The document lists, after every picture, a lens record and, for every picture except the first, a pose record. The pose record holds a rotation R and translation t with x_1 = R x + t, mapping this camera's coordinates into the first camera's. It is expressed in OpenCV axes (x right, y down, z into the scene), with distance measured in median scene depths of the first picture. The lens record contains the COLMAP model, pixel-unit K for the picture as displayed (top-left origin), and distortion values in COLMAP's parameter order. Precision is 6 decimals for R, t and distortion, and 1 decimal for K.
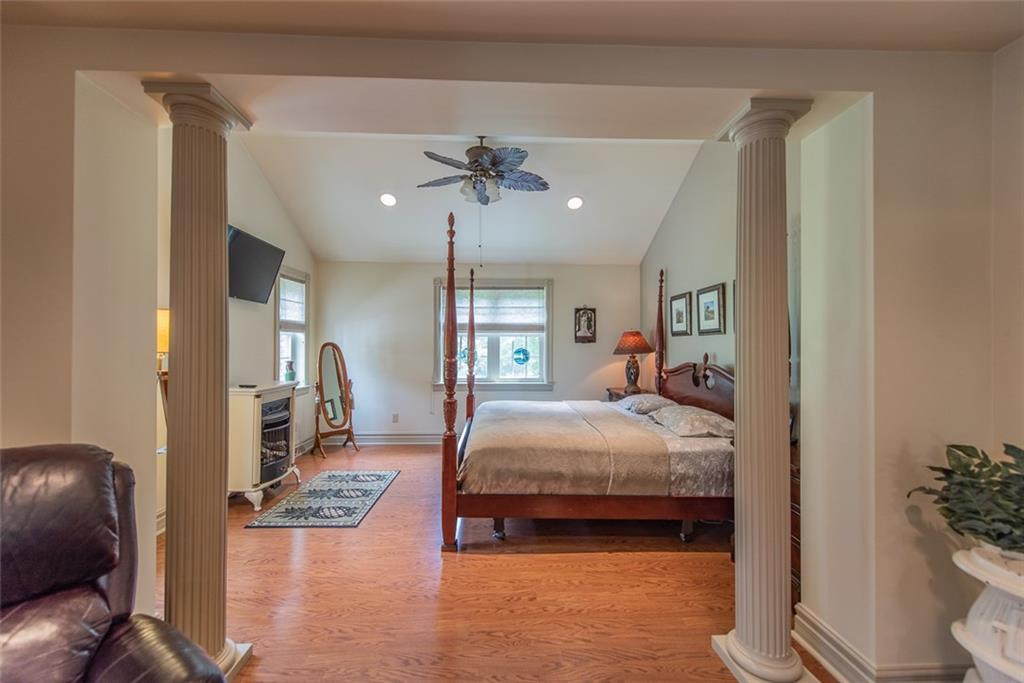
lens RADIAL K [[398.3, 0, 509.4], [0, 398.3, 343.0], [0, 0, 1]] dist [0.010372, -0.000189]
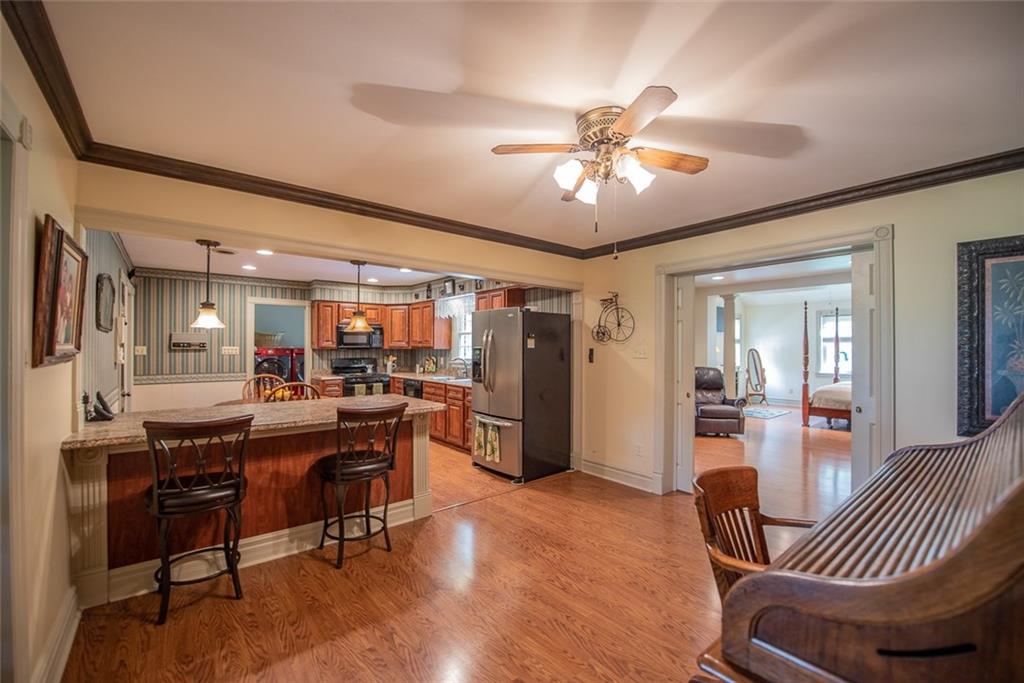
lens RADIAL K [[423.9, 0, 507.2], [0, 423.9, 345.6], [0, 0, 1]] dist [-0.018319, -0.000033]
pose [[0.607487, -0.005367, -0.794311, 0.525195], [0.003530, 0.999986, -0.004057, -0.013351], [0.794322, -0.000339, 0.607497, -1.384137]]
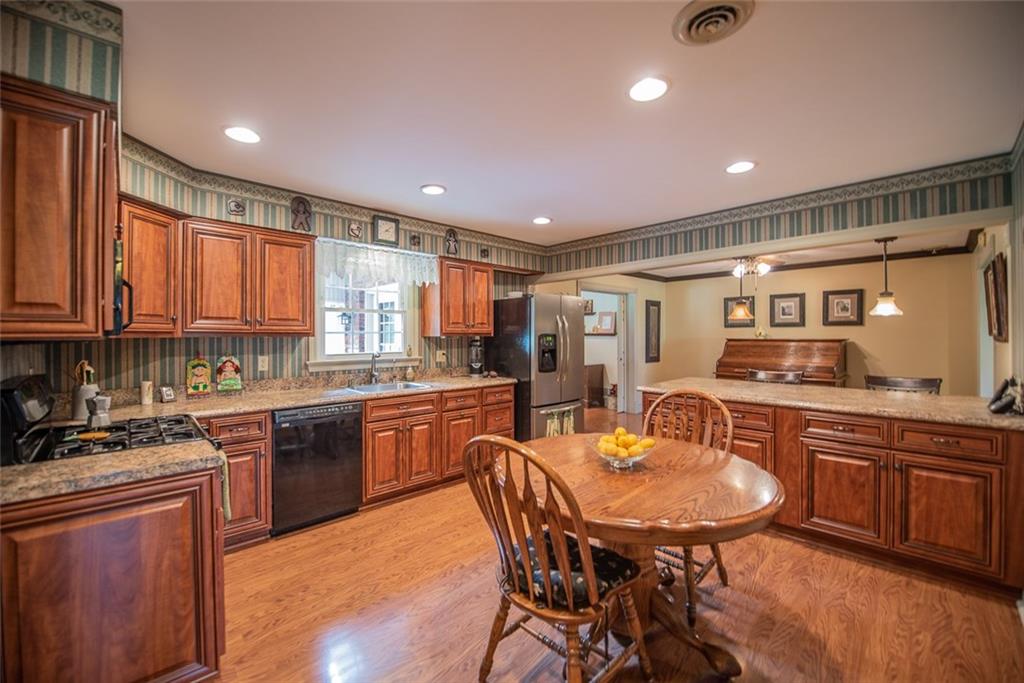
lens RADIAL K [[414.5, 0, 512.0], [0, 414.5, 341.5], [0, 0, 1]] dist [-0.016768, -0.000098]
pose [[0.734104, -0.013614, 0.678900, -1.121700], [0.003440, 0.999861, 0.016331, -0.011131], [-0.679028, -0.009653, 0.734049, -1.435525]]
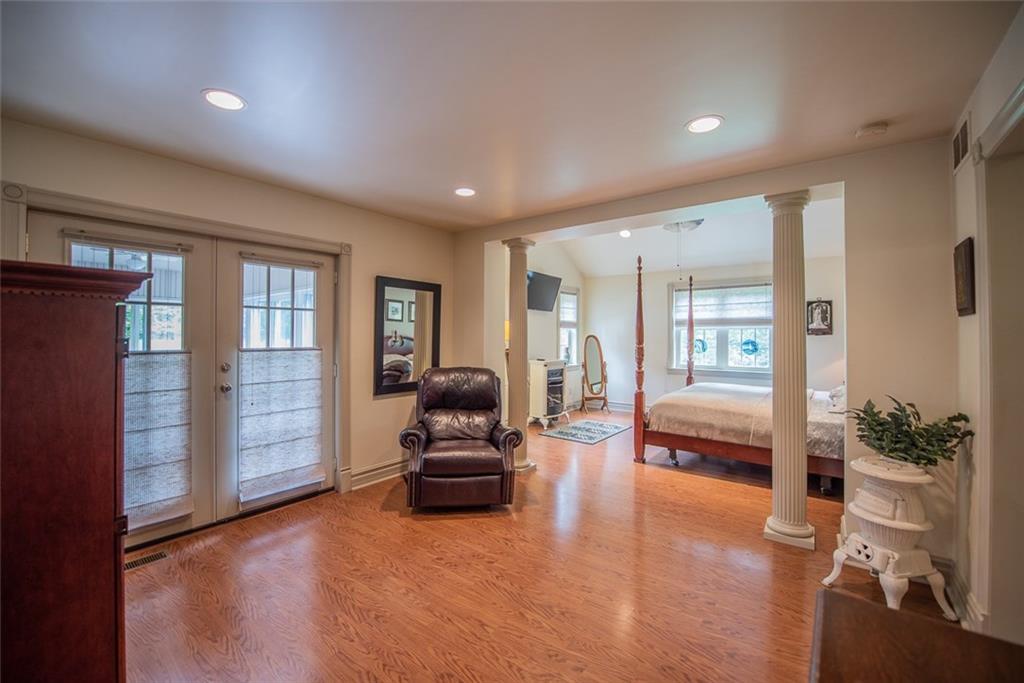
lens RADIAL K [[419.3, 0, 509.5], [0, 419.3, 331.4], [0, 0, 1]] dist [0.000099, -0.000057]
pose [[0.770282, -0.006550, -0.637670, 0.322620], [0.001690, 0.999965, -0.008230, -0.002575], [0.637702, 0.005262, 0.770265, -0.396211]]
